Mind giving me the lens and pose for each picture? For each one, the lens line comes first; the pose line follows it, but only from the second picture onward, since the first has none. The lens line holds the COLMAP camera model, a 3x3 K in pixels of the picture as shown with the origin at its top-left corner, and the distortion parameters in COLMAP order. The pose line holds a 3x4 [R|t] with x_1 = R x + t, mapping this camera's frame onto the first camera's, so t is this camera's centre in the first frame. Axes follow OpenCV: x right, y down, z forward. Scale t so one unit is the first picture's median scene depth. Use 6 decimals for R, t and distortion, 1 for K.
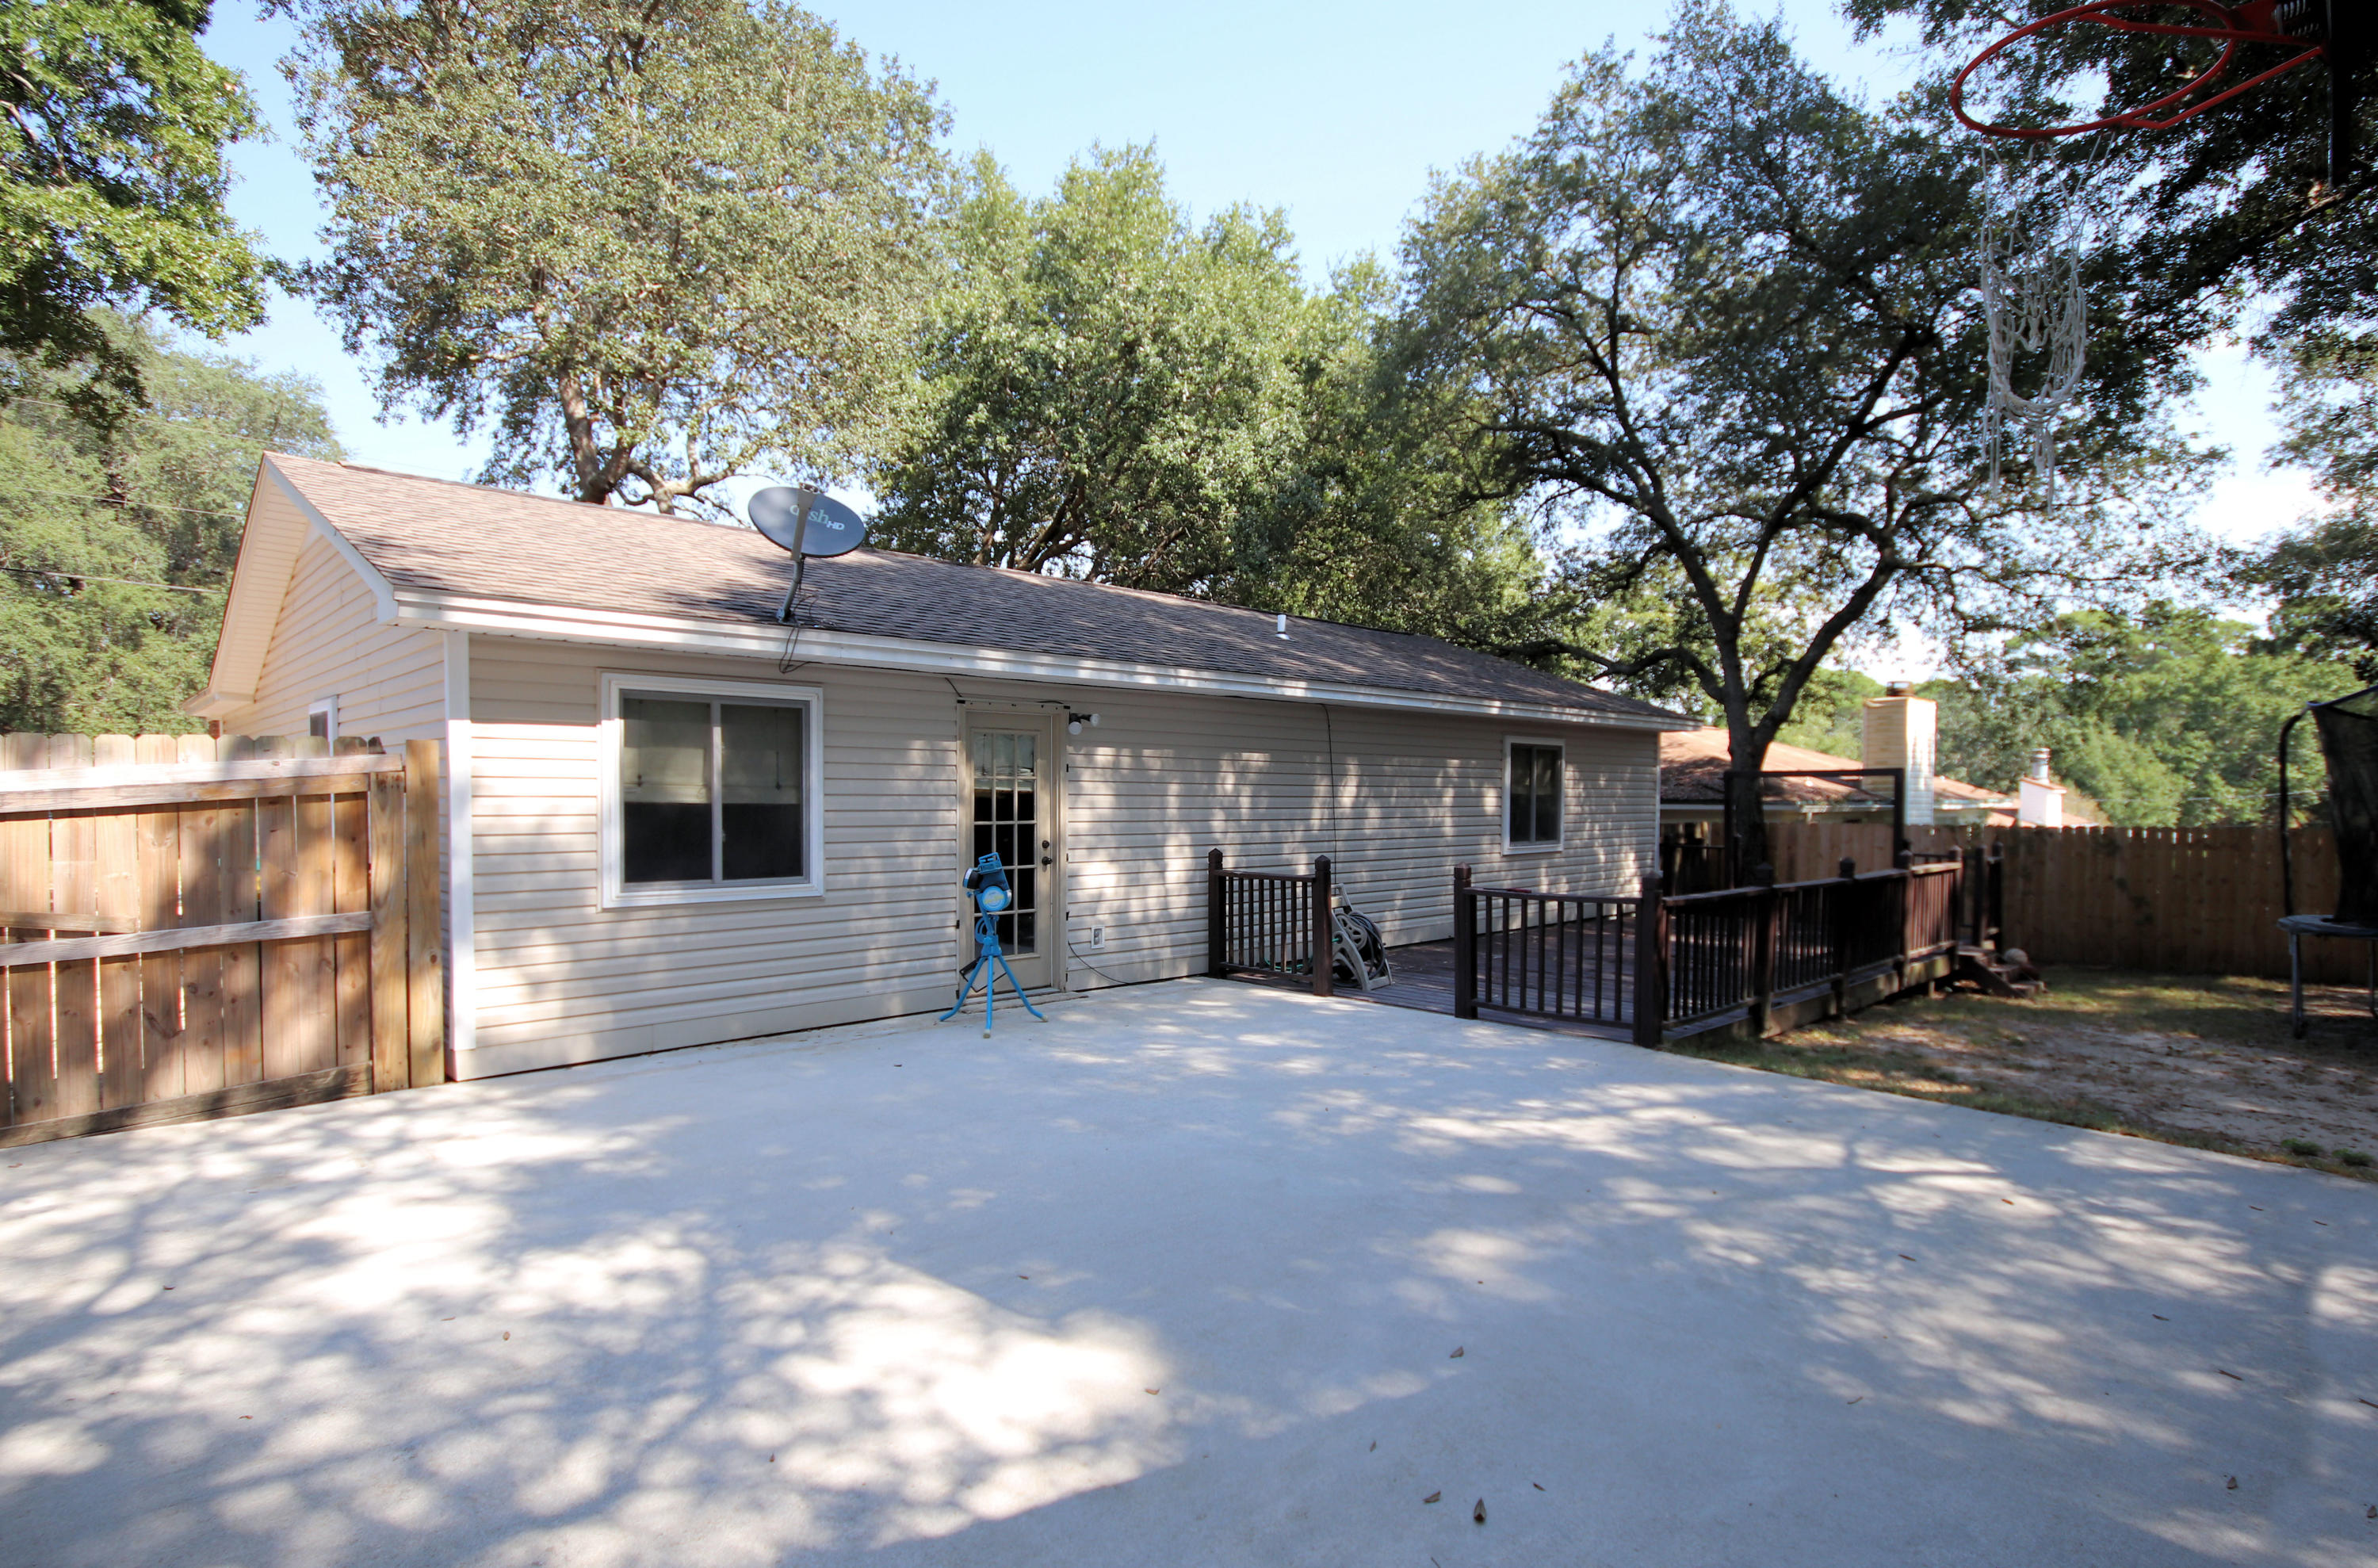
lens RADIAL K [[1200.1, 0, 1189.0], [0, 1200.1, 784.0], [0, 0, 1]] dist [-0.018856, 0.000426]
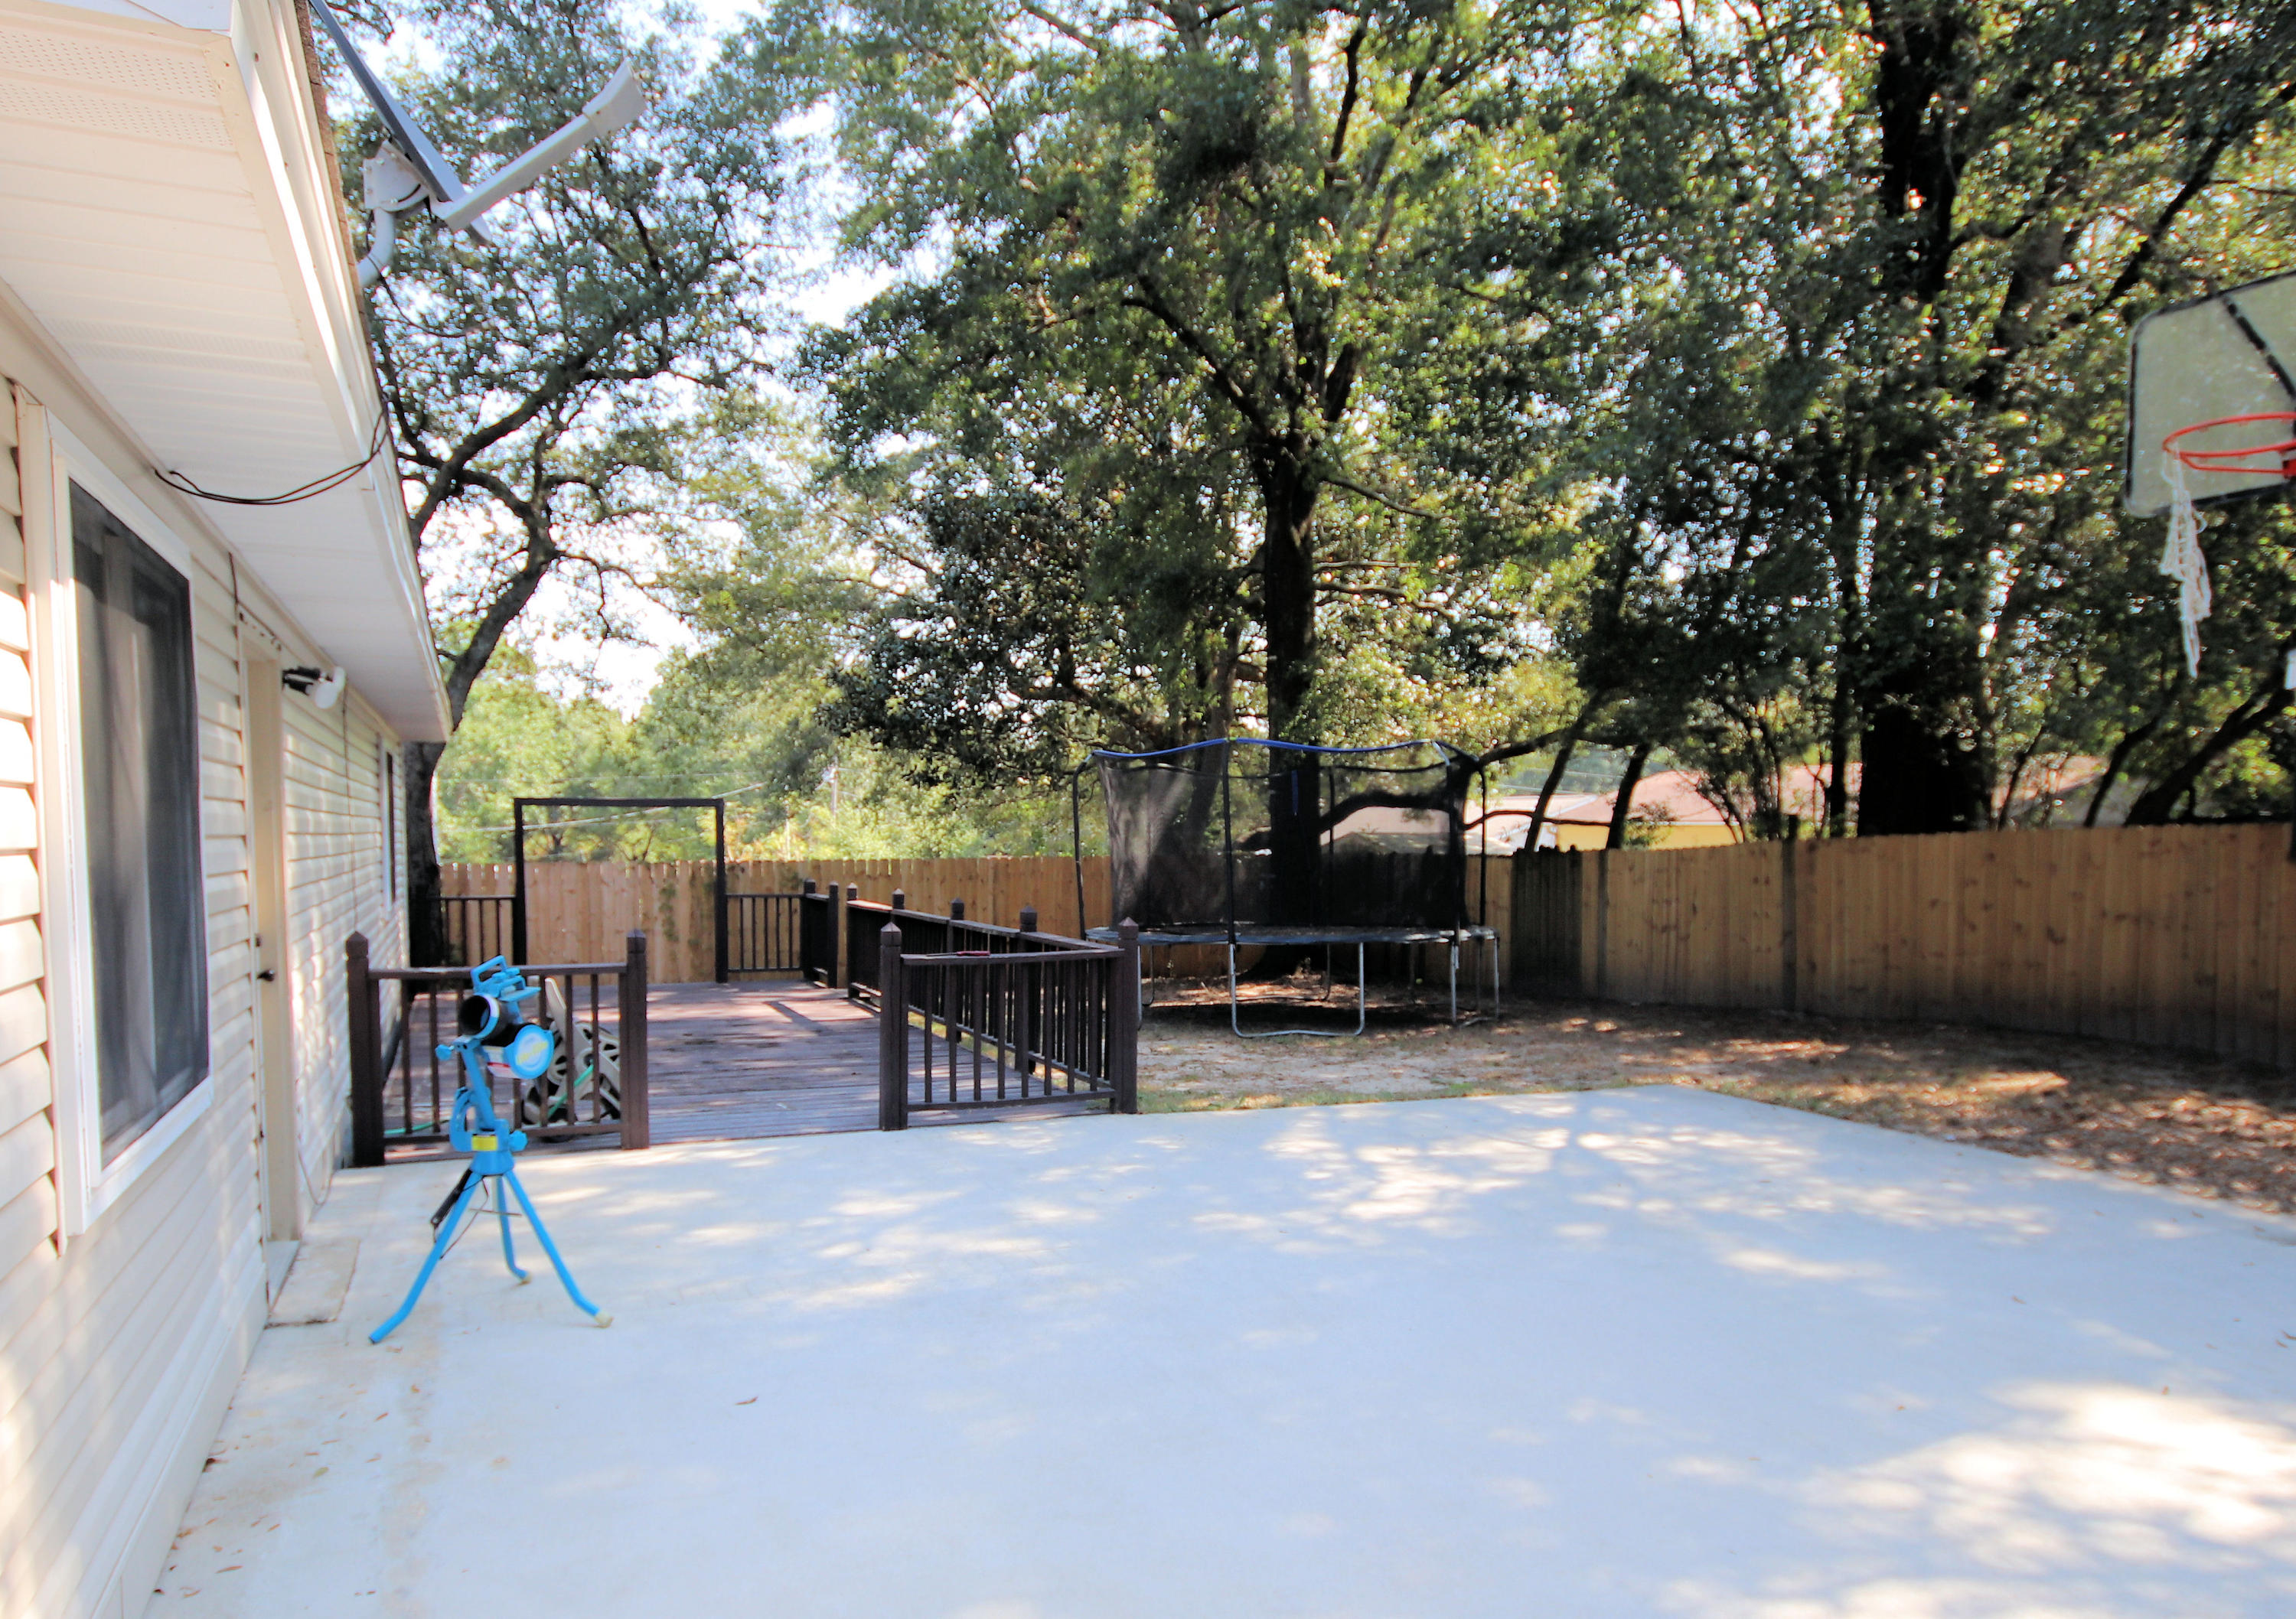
lens RADIAL K [[1537.6, 0, 1141.6], [0, 1537.6, 873.2], [0, 0, 1]] dist [-0.018302, 0.017351]
pose [[0.357627, -0.031445, 0.933335, -1.334048], [-0.011054, 0.999220, 0.037900, -0.011055], [-0.933799, -0.023871, 0.357000, 1.109874]]
